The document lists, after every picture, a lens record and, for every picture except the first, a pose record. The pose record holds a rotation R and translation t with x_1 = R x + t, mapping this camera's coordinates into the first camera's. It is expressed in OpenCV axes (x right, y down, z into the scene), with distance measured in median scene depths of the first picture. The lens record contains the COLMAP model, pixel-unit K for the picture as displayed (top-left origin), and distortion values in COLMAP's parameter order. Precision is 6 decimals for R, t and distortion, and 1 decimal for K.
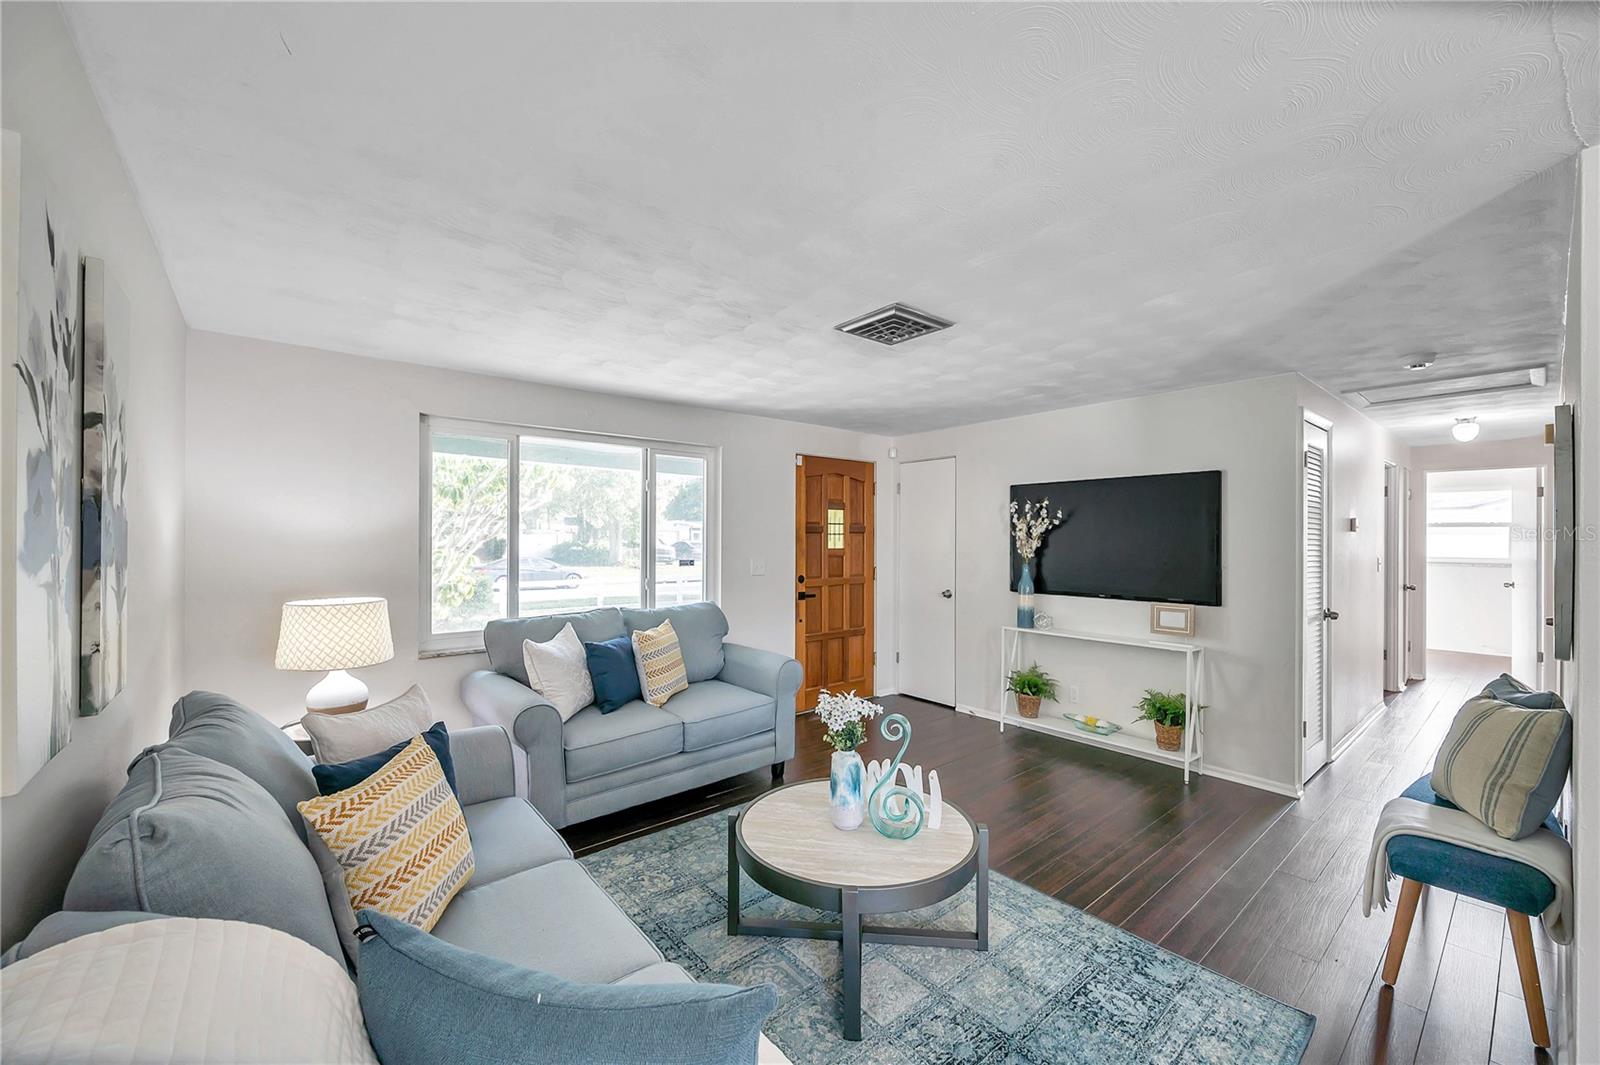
lens RADIAL K [[632.3, 0, 801.5], [0, 632.3, 536.3], [0, 0, 1]] dist [0.000061, 0.000003]
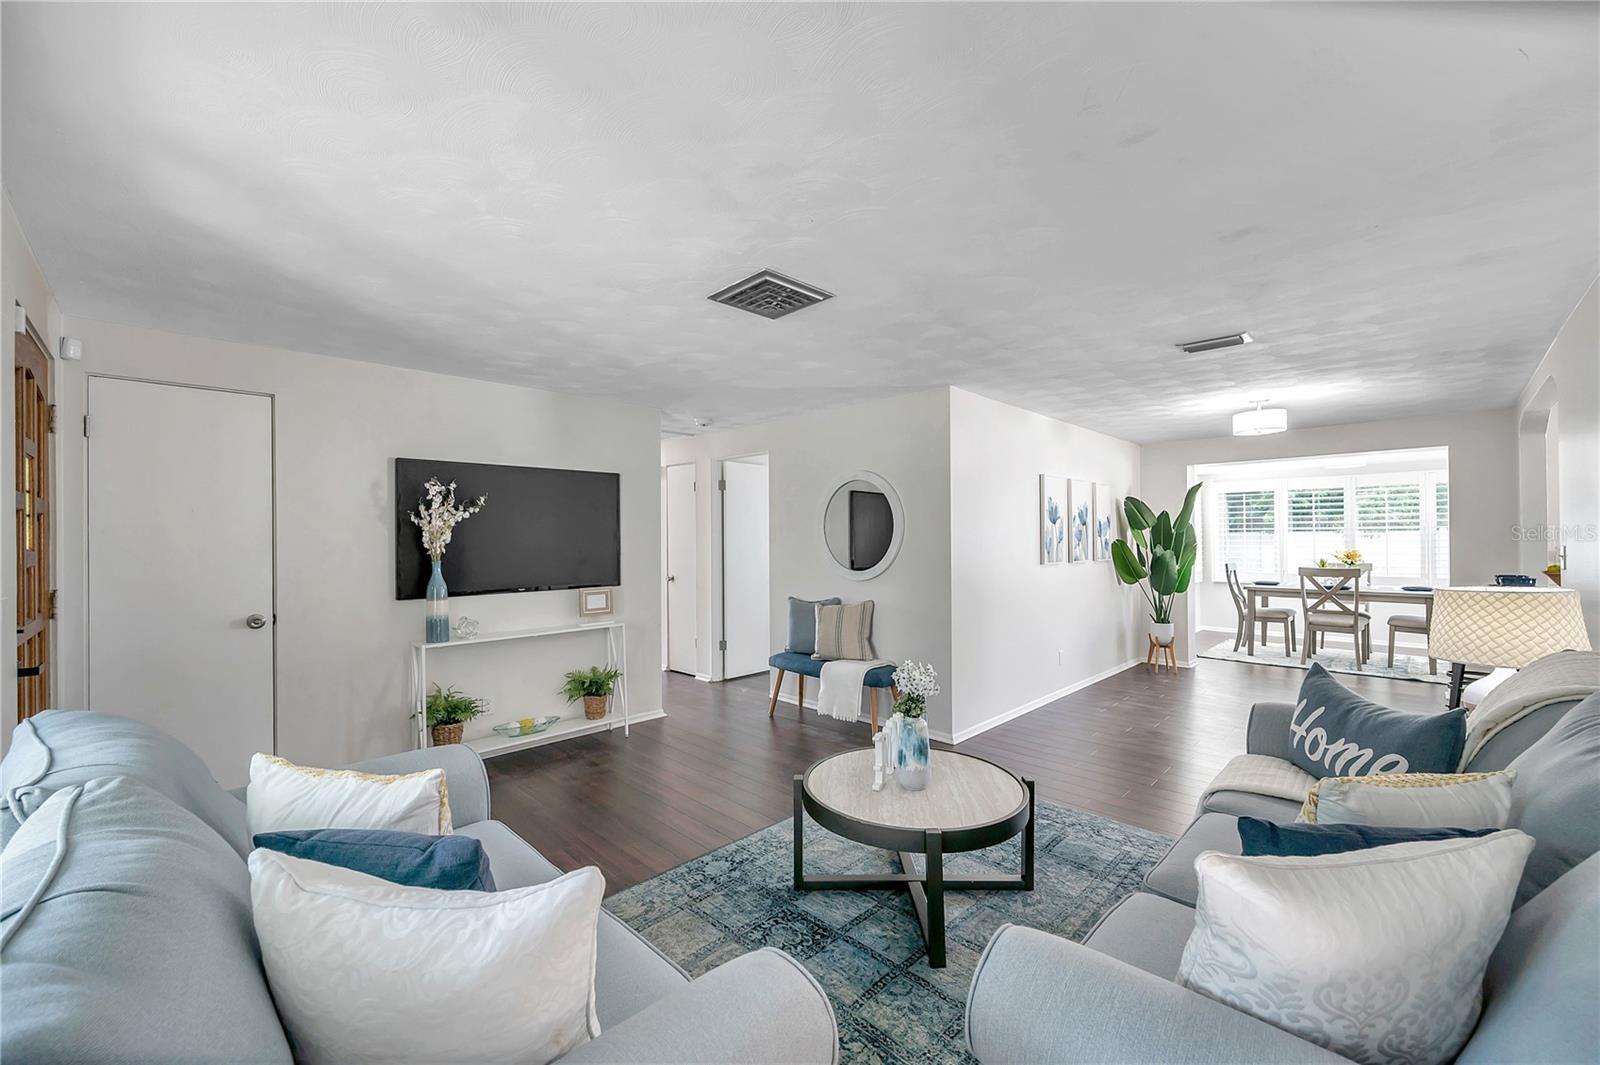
lens RADIAL K [[632.3, 0, 800.5], [0, 632.3, 533.9], [0, 0, 1]] dist [0.000061, 0.000003]
pose [[-0.089967, 0.004641, 0.995934, -0.546311], [0.005228, 0.999978, -0.004188, 0.017059], [-0.995931, 0.004830, -0.089989, 0.713005]]
